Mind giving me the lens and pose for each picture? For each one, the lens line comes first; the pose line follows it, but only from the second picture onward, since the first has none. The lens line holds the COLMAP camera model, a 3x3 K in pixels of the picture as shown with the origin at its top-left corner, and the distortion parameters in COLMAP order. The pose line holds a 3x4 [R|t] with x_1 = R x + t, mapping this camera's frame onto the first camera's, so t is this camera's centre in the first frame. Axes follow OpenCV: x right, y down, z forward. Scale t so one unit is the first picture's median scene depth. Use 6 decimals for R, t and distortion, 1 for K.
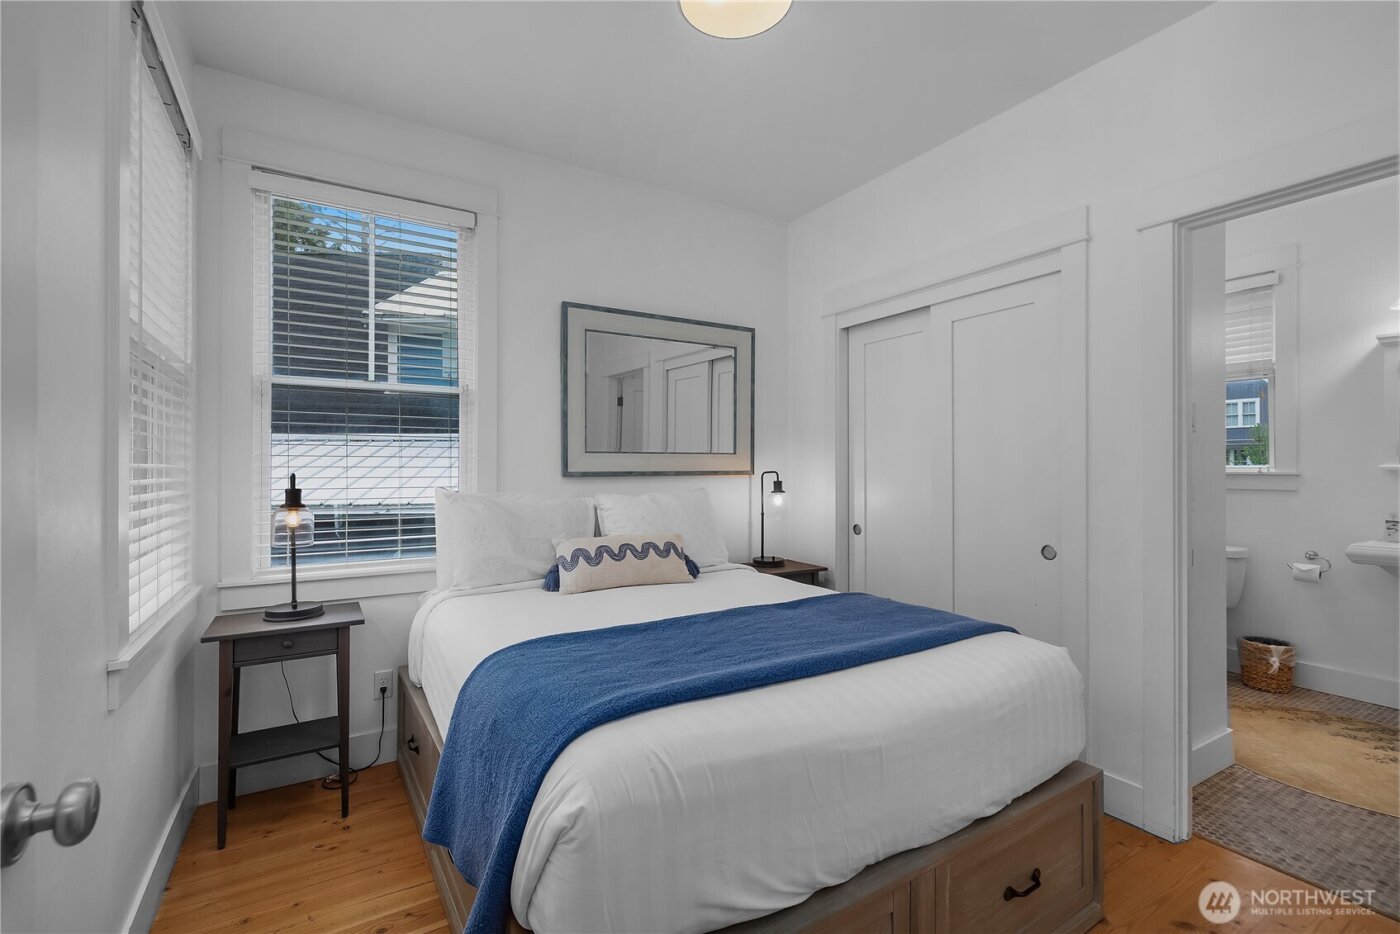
lens RADIAL K [[596.0, 0, 697.0], [0, 596.0, 464.9], [0, 0, 1]] dist [-0.000007, 0.000086]
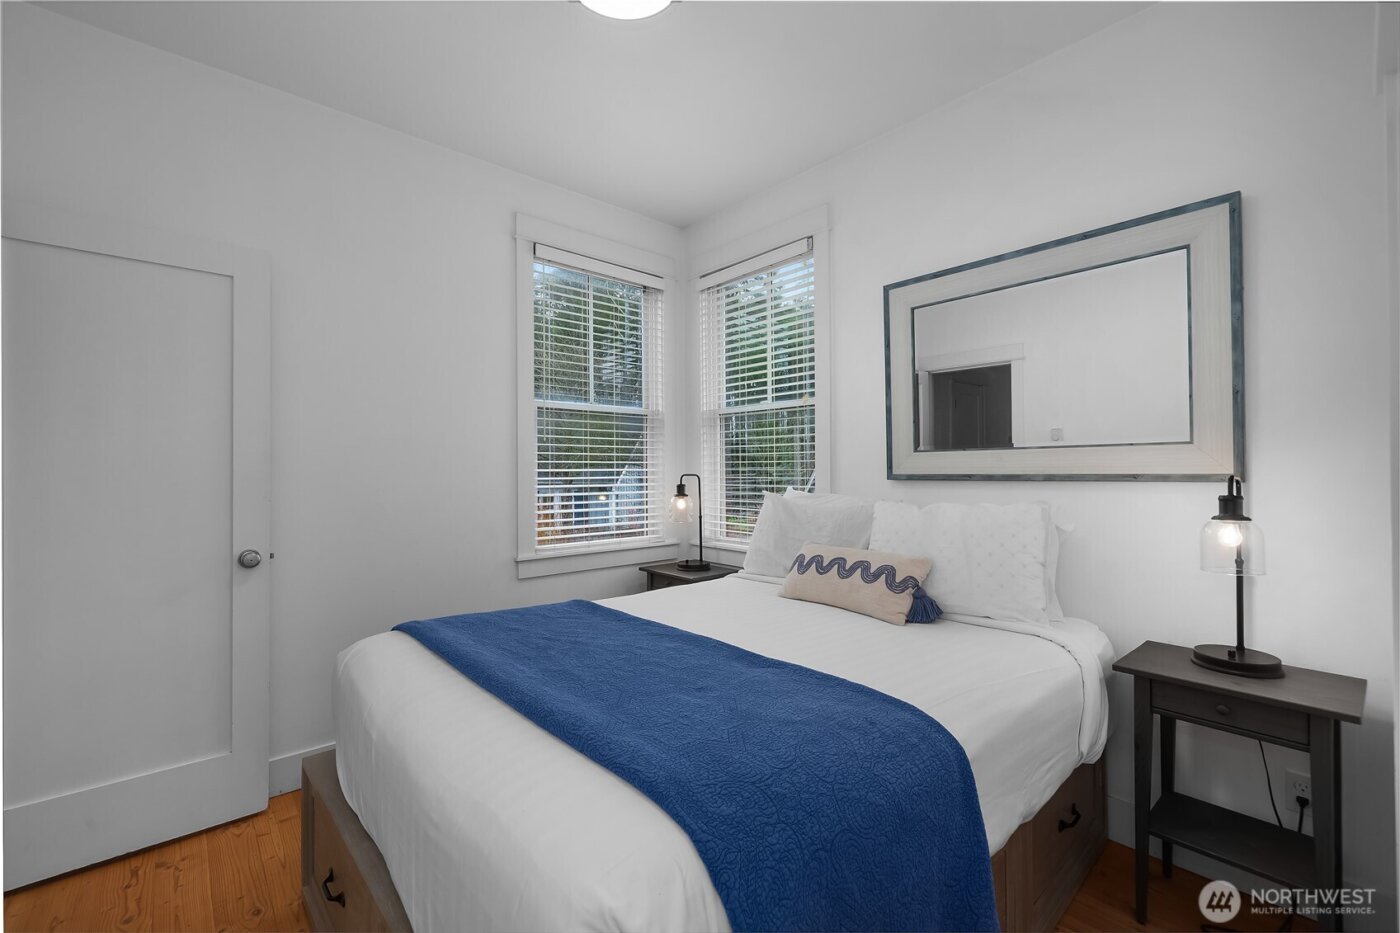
lens RADIAL K [[596.0, 0, 697.0], [0, 596.0, 464.4], [0, 0, 1]] dist [-0.000007, 0.000086]
pose [[0.176046, -0.012673, -0.984300, 0.634410], [0.002232, 0.999920, -0.012475, 0.007853], [0.984379, 0.000000, 0.176061, 0.578106]]
